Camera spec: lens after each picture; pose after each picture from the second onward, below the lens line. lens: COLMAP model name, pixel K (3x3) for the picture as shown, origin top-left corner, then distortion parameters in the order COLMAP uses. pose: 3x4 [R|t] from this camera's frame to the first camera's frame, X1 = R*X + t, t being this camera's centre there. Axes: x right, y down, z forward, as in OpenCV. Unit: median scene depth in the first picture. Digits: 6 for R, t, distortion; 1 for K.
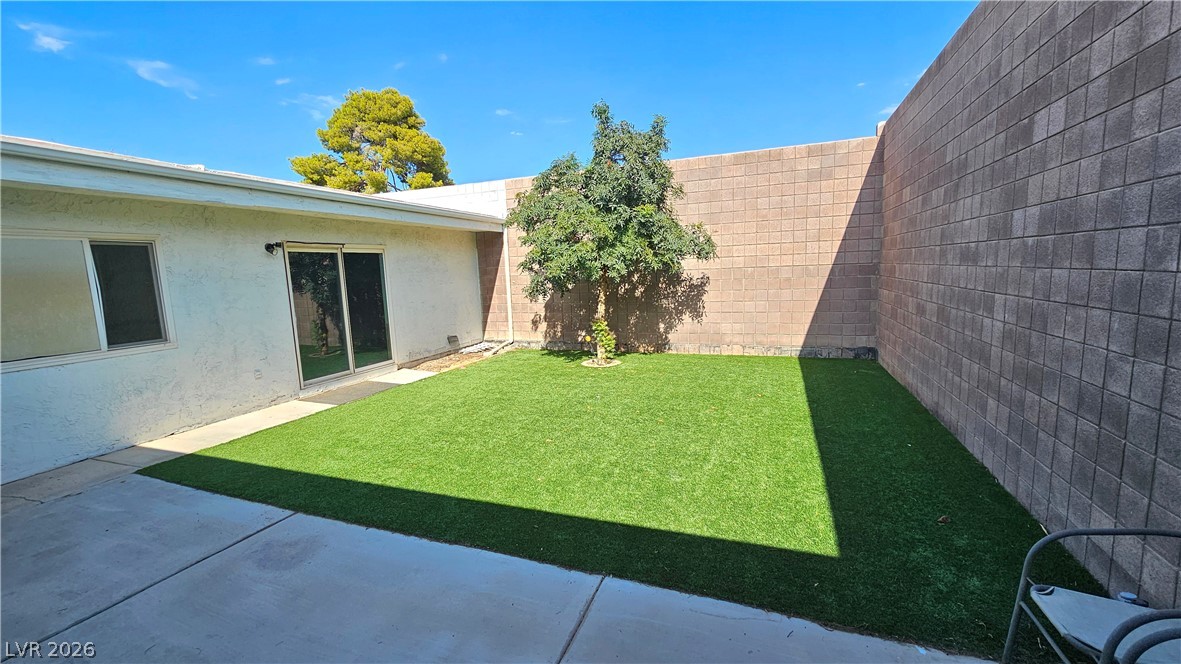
lens RADIAL K [[481.4, 0, 587.2], [0, 481.4, 331.3], [0, 0, 1]] dist [0.002317, -0.001729]
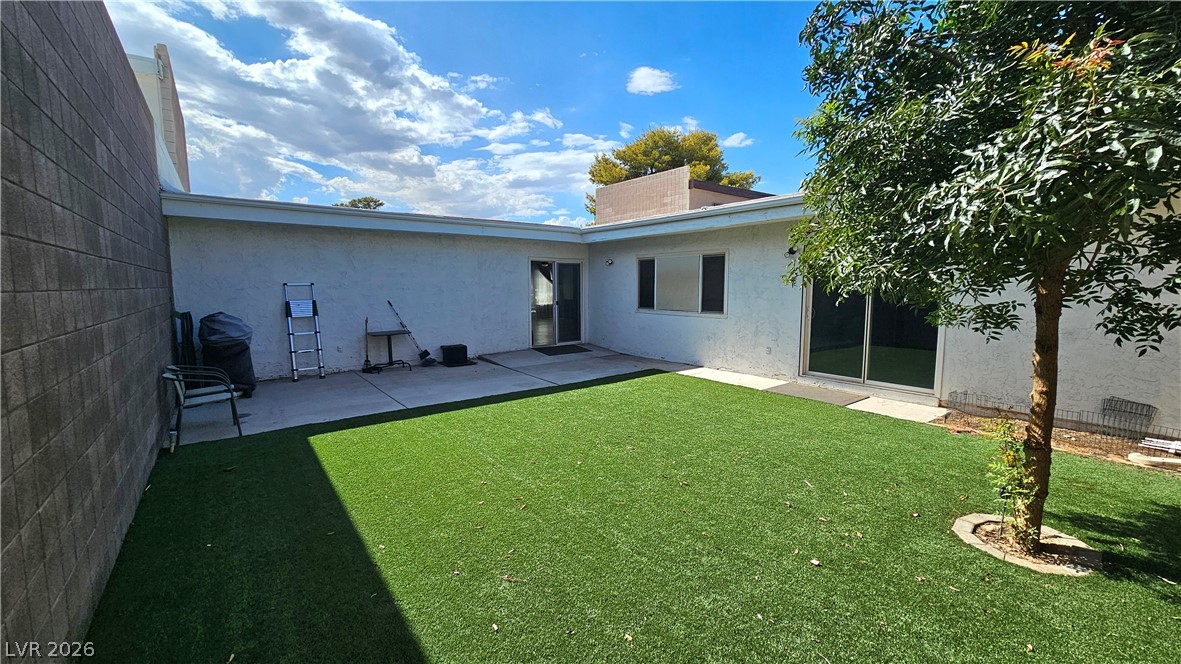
lens RADIAL K [[481.4, 0, 588.6], [0, 481.4, 334.7], [0, 0, 1]] dist [0.002317, -0.001729]
pose [[-0.525142, 0.128433, -0.841268, 0.797509], [-0.086955, 0.975274, 0.203171, -0.212226], [0.846561, 0.179846, -0.500989, 1.512988]]
